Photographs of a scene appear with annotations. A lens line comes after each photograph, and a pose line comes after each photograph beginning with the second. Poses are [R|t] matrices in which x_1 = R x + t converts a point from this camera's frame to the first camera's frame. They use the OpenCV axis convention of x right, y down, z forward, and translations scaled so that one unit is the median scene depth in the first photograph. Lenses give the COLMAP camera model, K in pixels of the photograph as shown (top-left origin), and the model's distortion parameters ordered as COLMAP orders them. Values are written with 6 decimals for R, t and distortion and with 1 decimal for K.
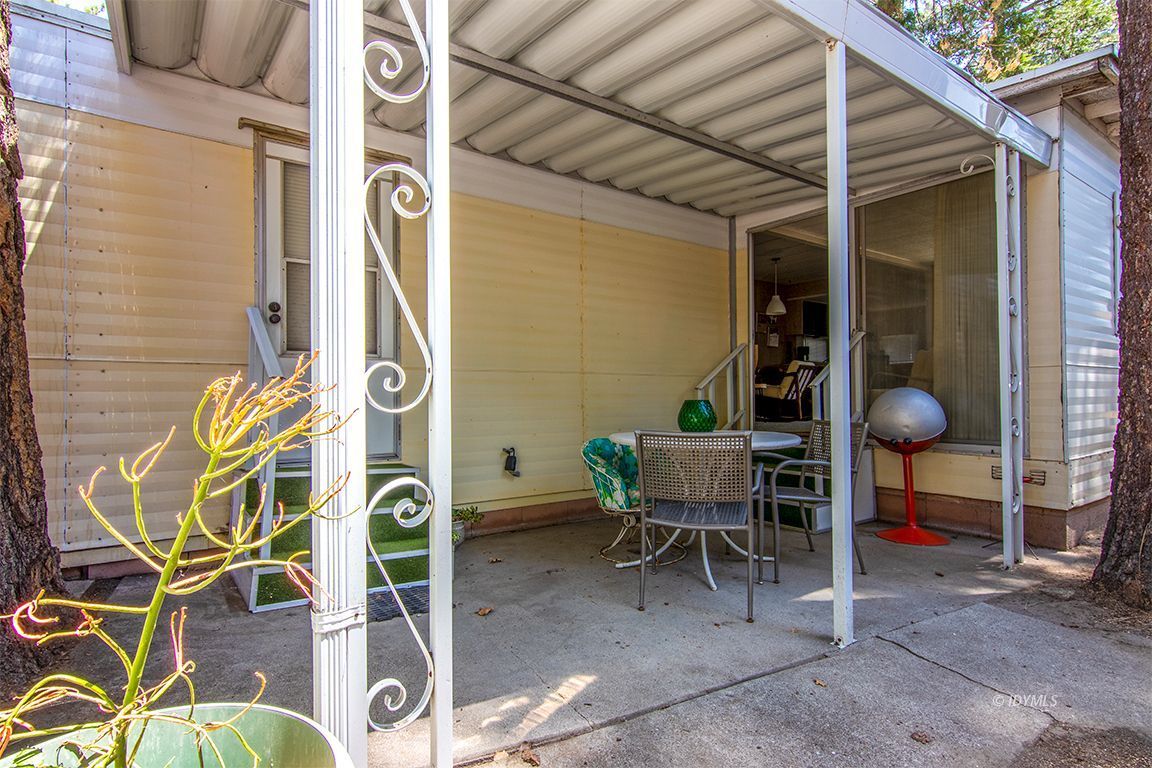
lens RADIAL K [[616.0, 0, 575.9], [0, 616.0, 389.5], [0, 0, 1]] dist [0.004467, 0.000811]
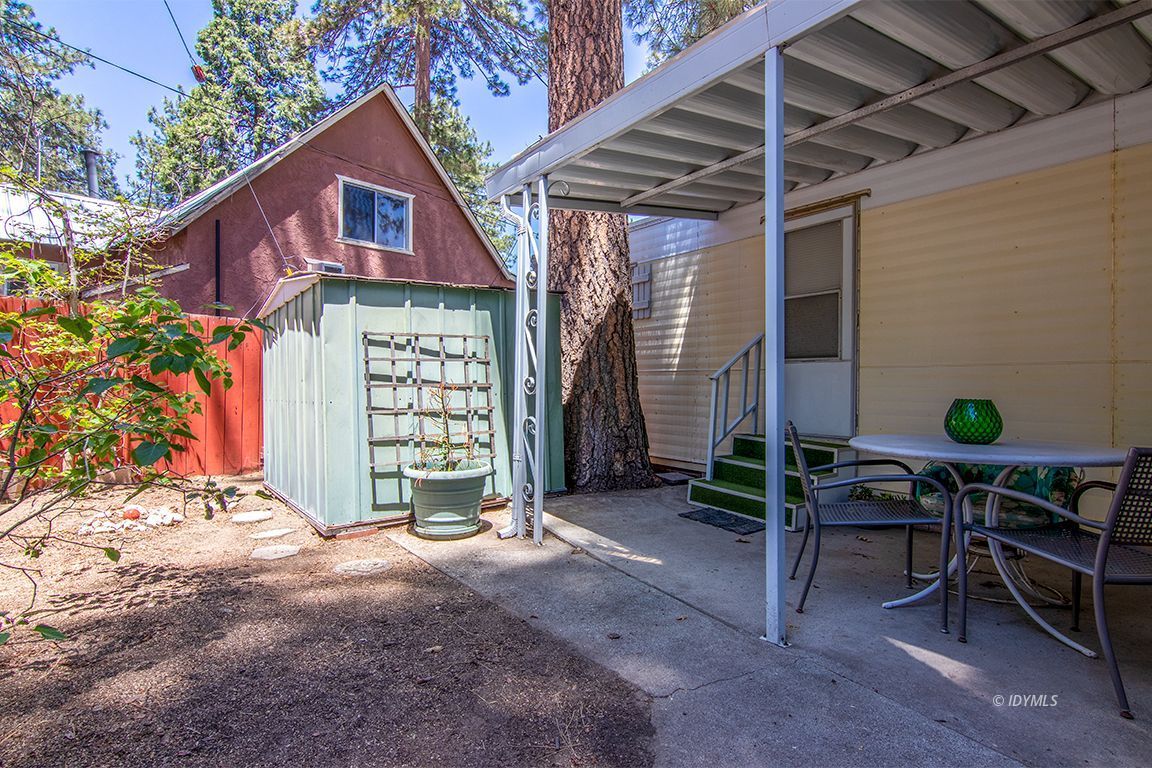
lens RADIAL K [[670.4, 0, 561.2], [0, 670.4, 383.0], [0, 0, 1]] dist [0.002170, 0.000573]
pose [[-0.063083, 0.002581, -0.998005, 1.464672], [0.005597, 0.999982, 0.002232, -0.013300], [0.997993, -0.005445, -0.063096, 0.687059]]
